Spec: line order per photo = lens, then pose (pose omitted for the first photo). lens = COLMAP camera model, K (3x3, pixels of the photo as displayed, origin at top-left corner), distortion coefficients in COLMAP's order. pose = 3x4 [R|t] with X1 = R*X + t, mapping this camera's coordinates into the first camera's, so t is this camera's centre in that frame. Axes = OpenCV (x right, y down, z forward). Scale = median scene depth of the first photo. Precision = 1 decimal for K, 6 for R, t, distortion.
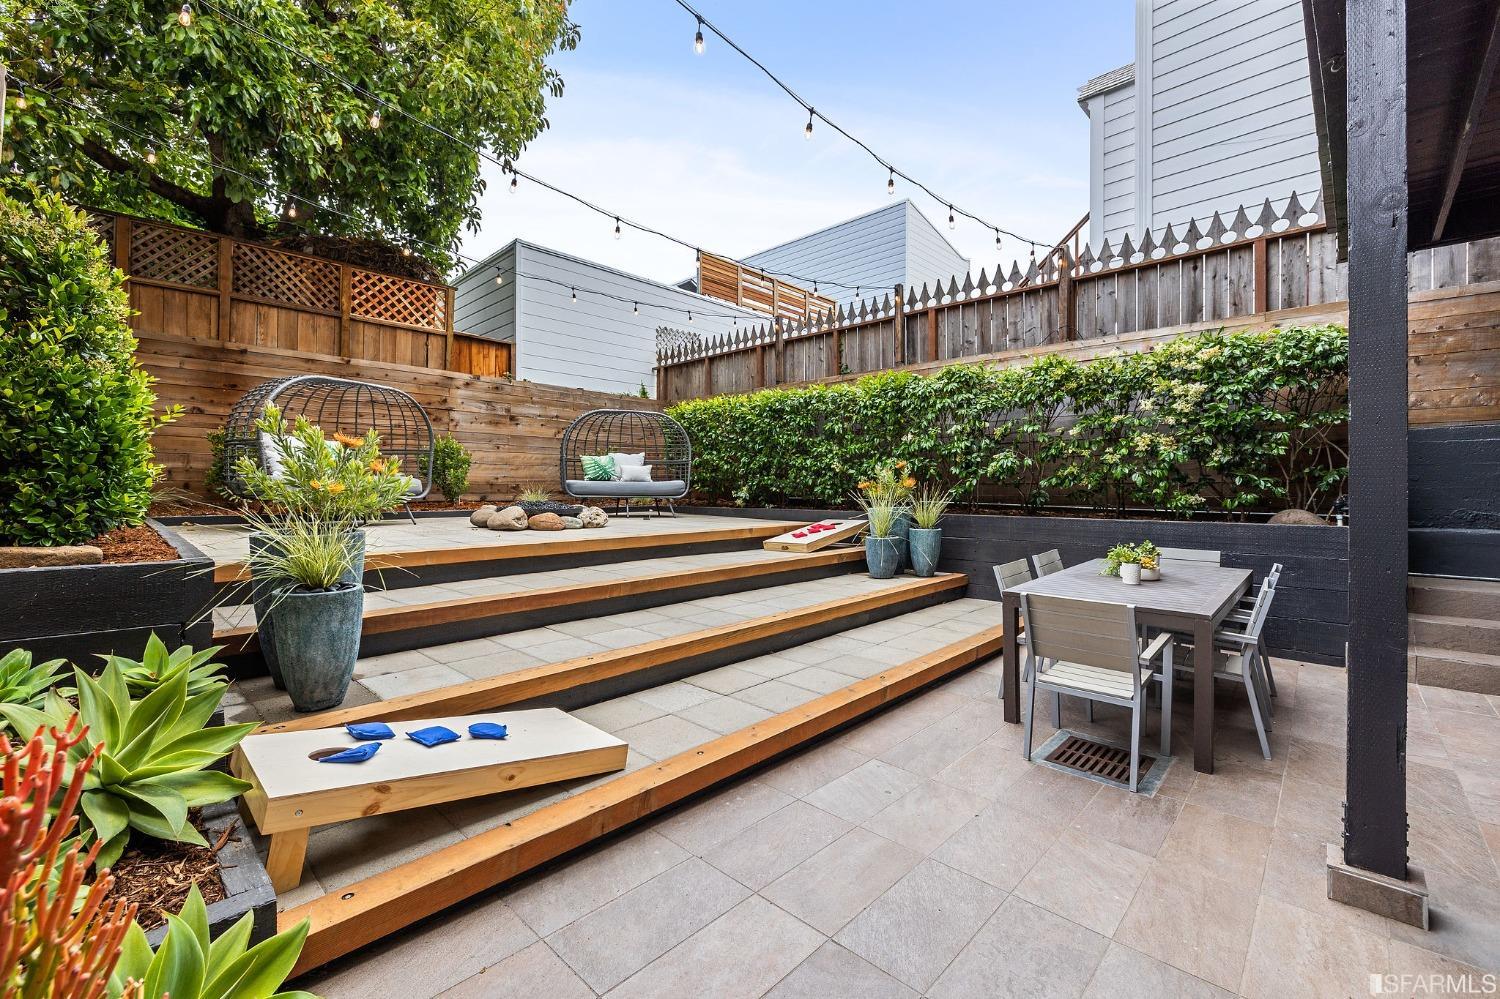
lens RADIAL K [[635.4, 0, 747.5], [0, 635.4, 495.7], [0, 0, 1]] dist [0.000629, -0.000861]
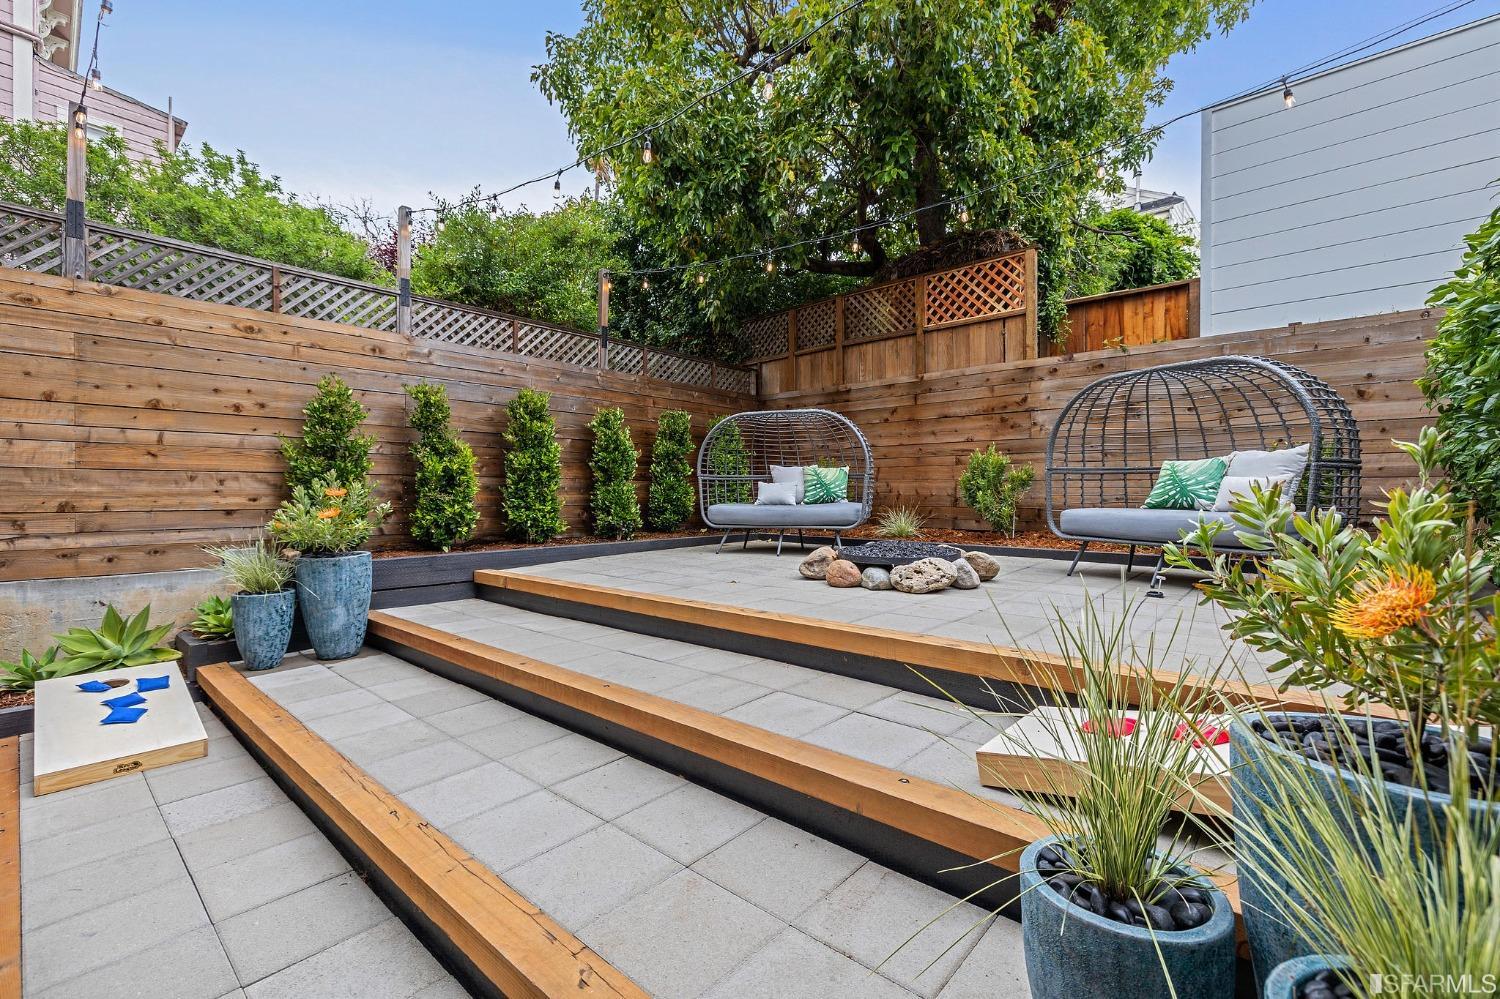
lens RADIAL K [[635.4, 0, 748.6], [0, 635.4, 494.4], [0, 0, 1]] dist [0.000629, -0.000861]
pose [[0.041107, 0.002239, -0.999152, 0.283688], [-0.005707, 0.999982, 0.002007, -0.036733], [0.999138, 0.005620, 0.041119, 0.663369]]
